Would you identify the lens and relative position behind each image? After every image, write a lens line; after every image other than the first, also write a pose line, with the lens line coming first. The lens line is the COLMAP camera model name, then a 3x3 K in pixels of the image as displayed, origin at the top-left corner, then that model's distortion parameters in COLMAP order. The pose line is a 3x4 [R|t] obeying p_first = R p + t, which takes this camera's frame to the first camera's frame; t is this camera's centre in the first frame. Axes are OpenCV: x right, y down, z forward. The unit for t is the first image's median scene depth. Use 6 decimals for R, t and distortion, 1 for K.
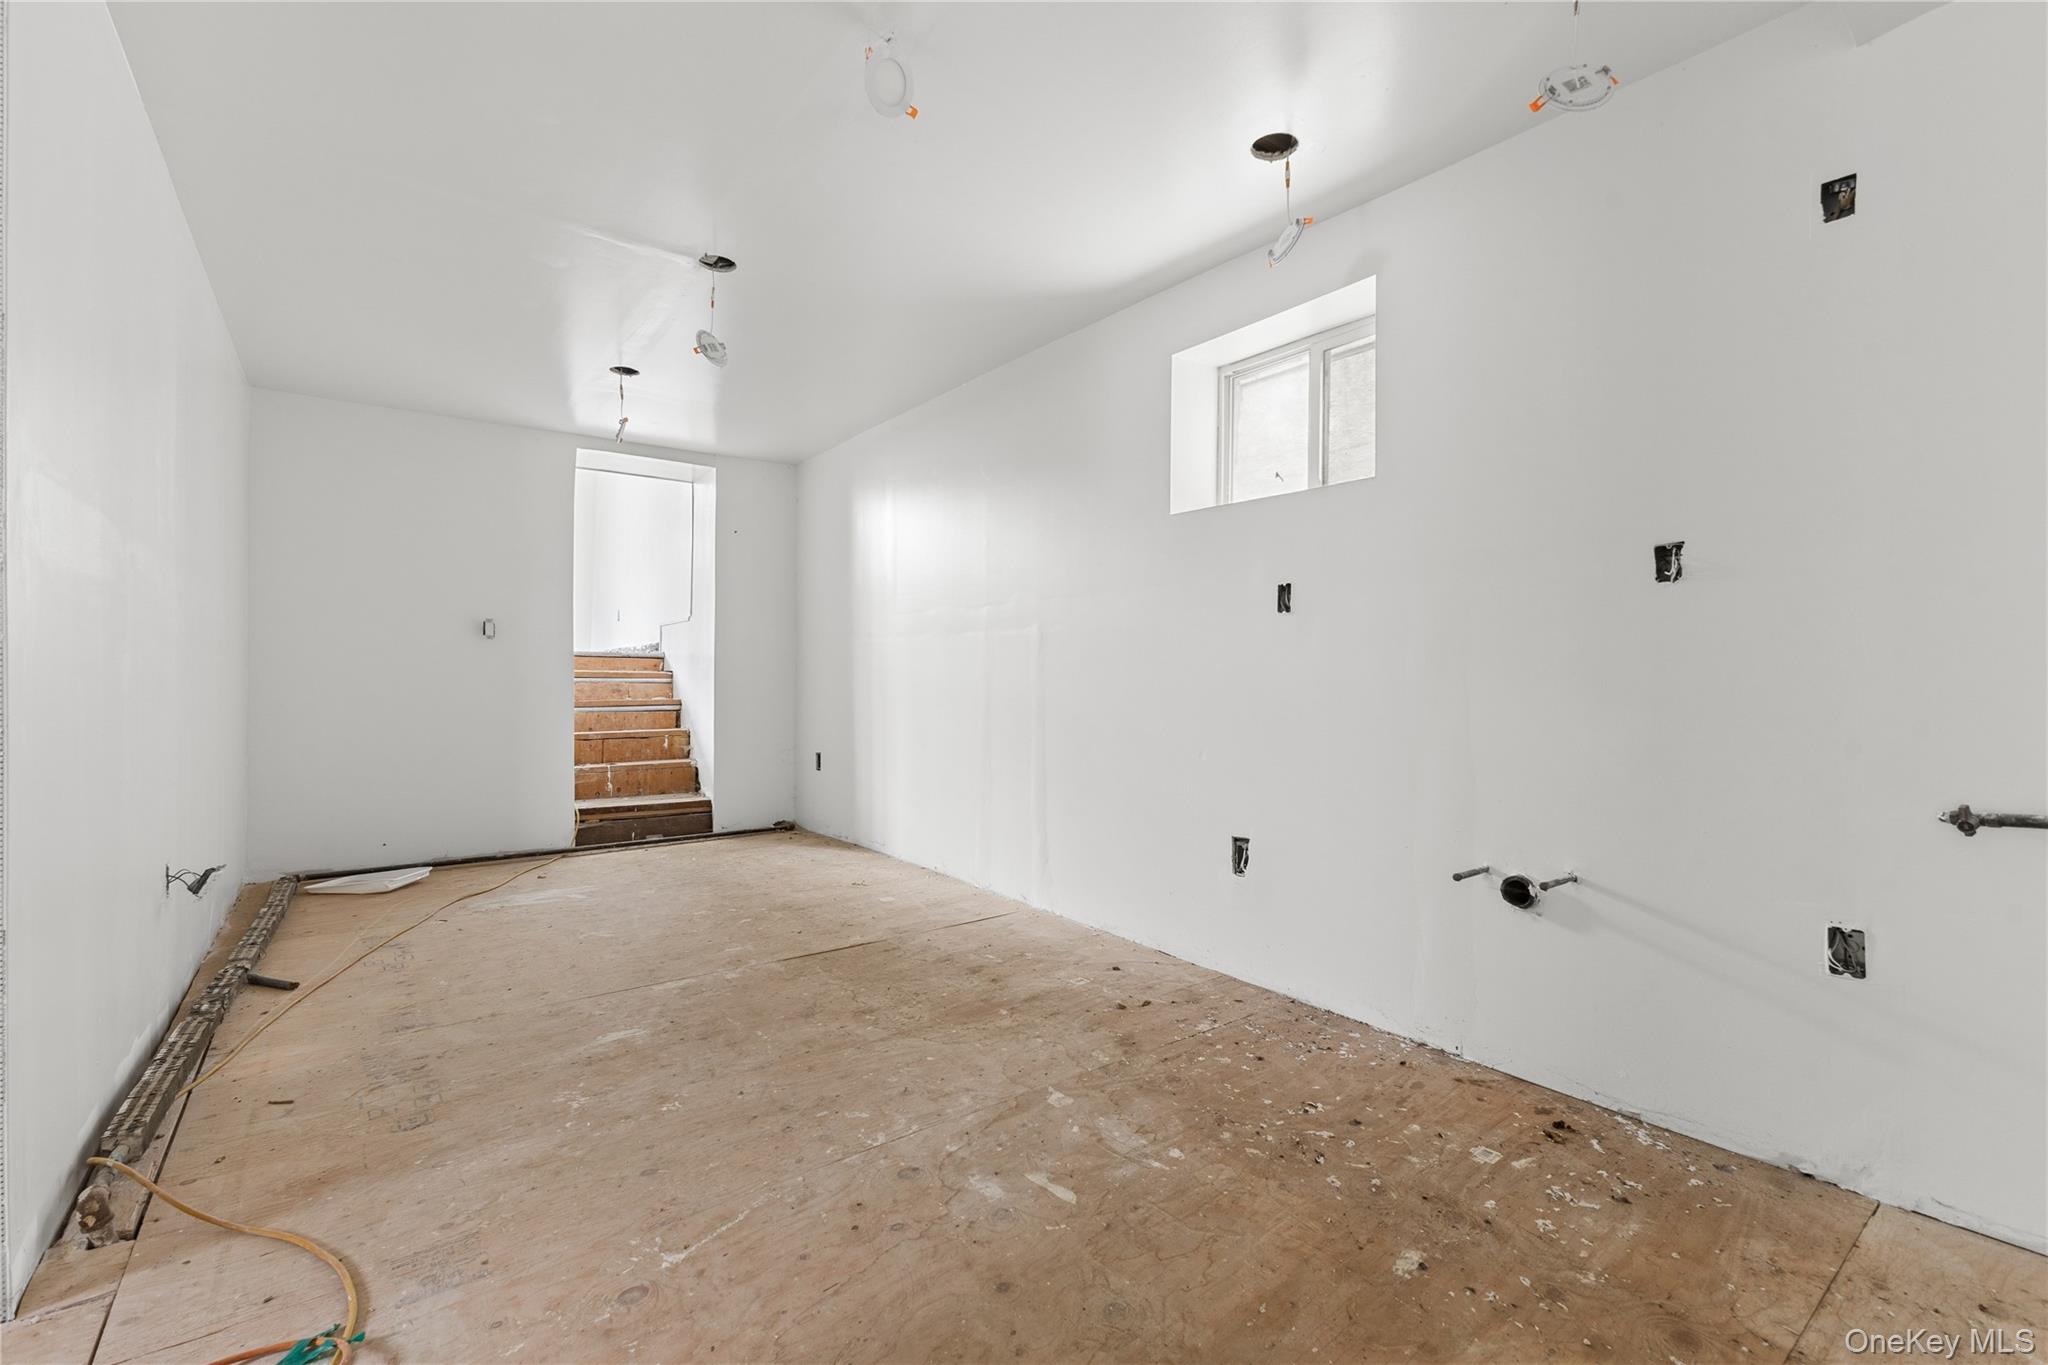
lens RADIAL K [[870.2, 0, 1024.5], [0, 870.2, 672.0], [0, 0, 1]] dist [0.018345, -0.007926]
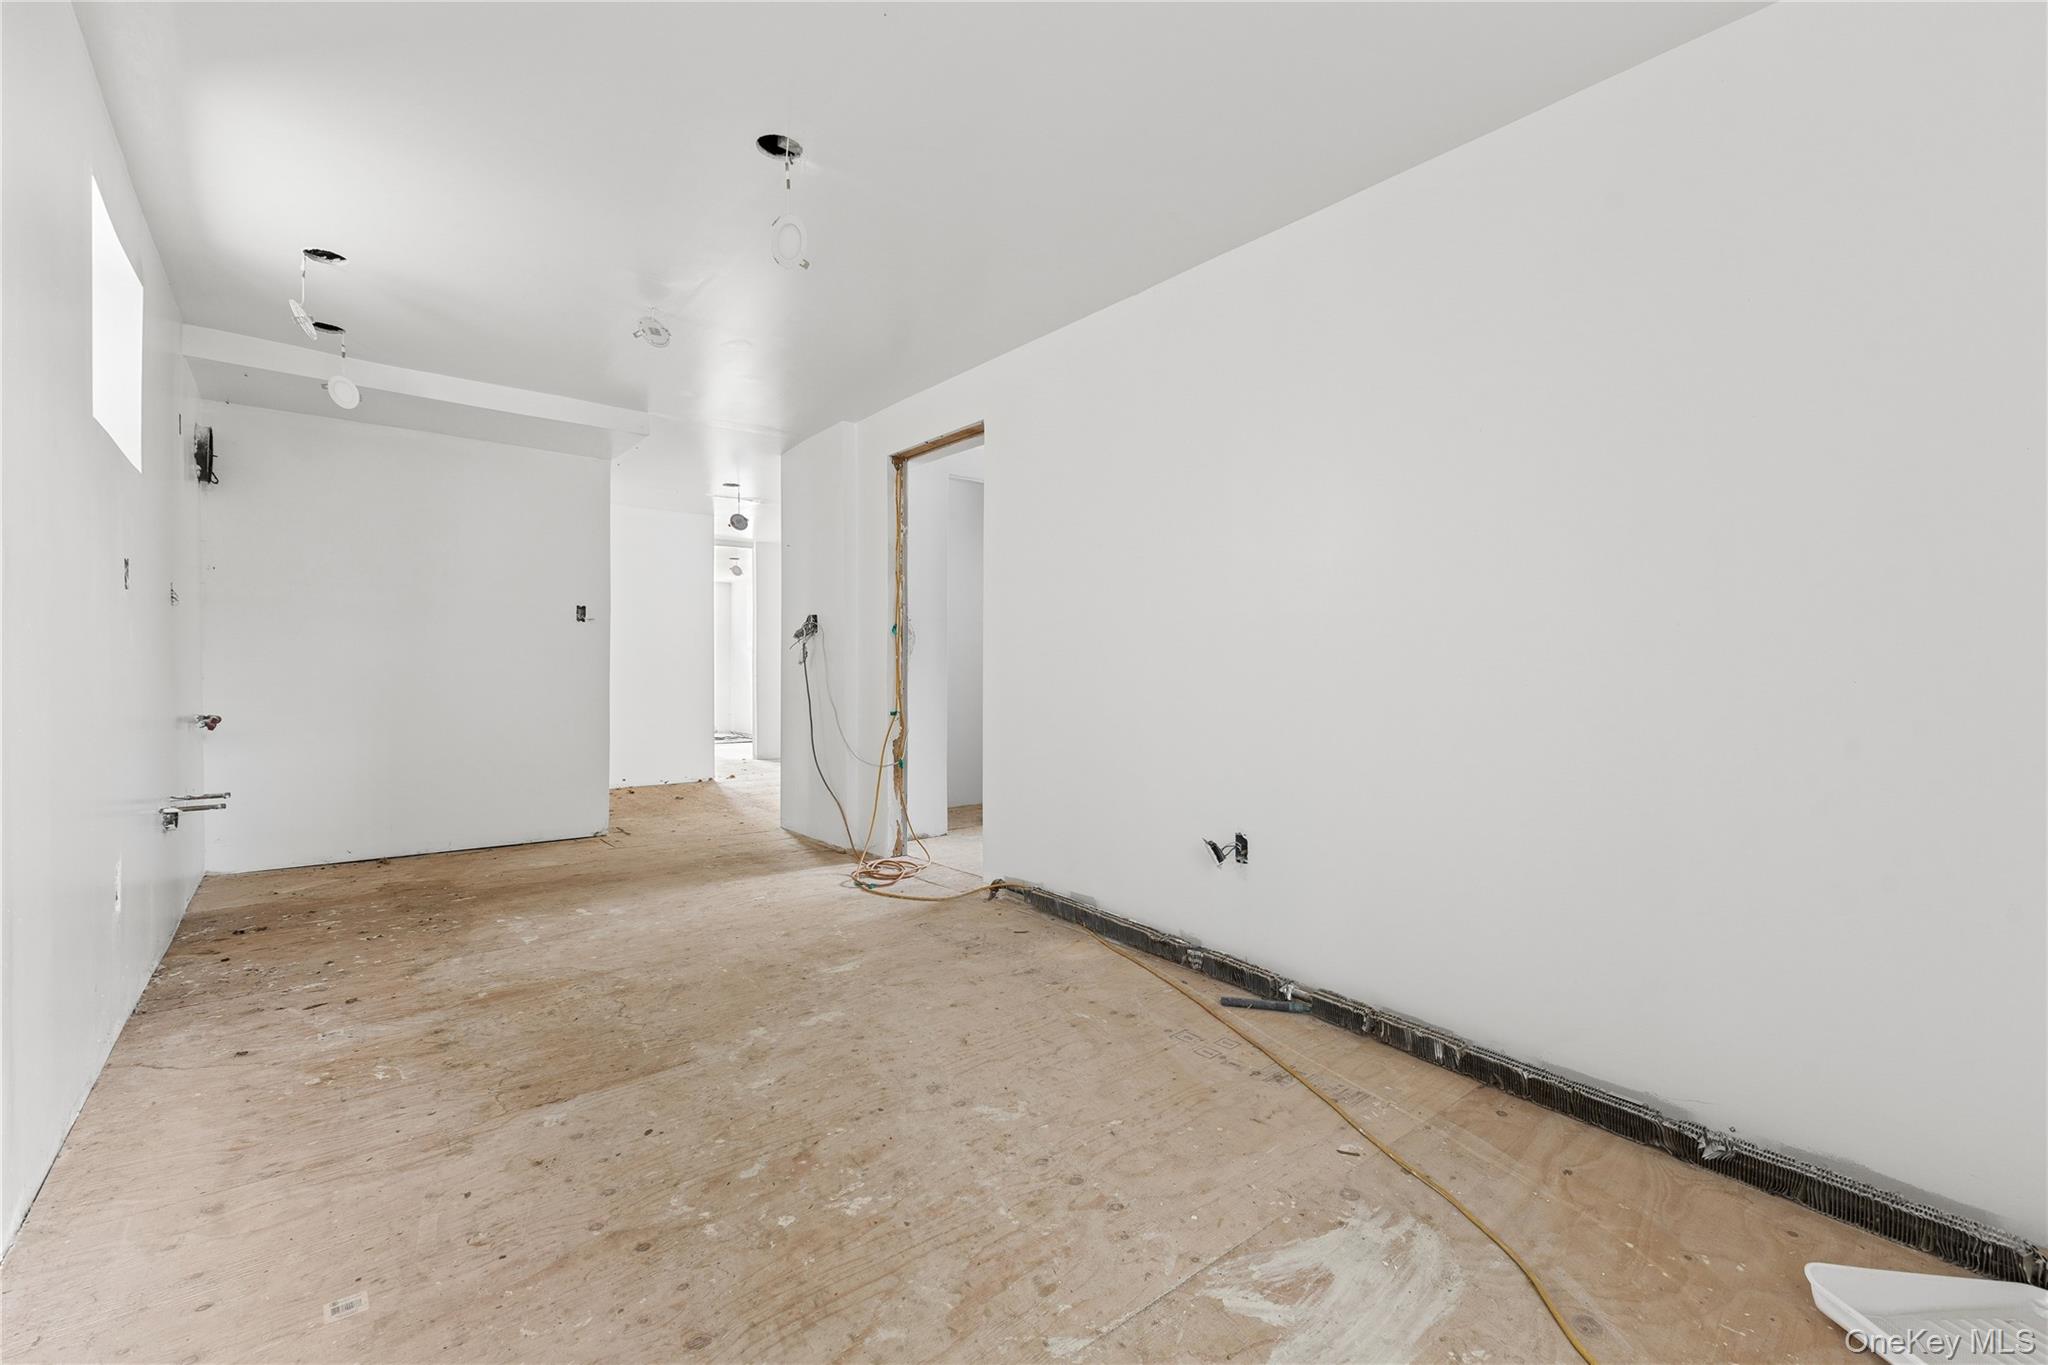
lens RADIAL K [[870.2, 0, 1024.5], [0, 870.2, 672.0], [0, 0, 1]] dist [0.018345, -0.007926]
pose [[-0.999501, -0.008677, -0.030370, -0.614775], [-0.008489, 0.999944, -0.006302, 0.013280], [0.030423, -0.006041, -0.999519, 2.018141]]
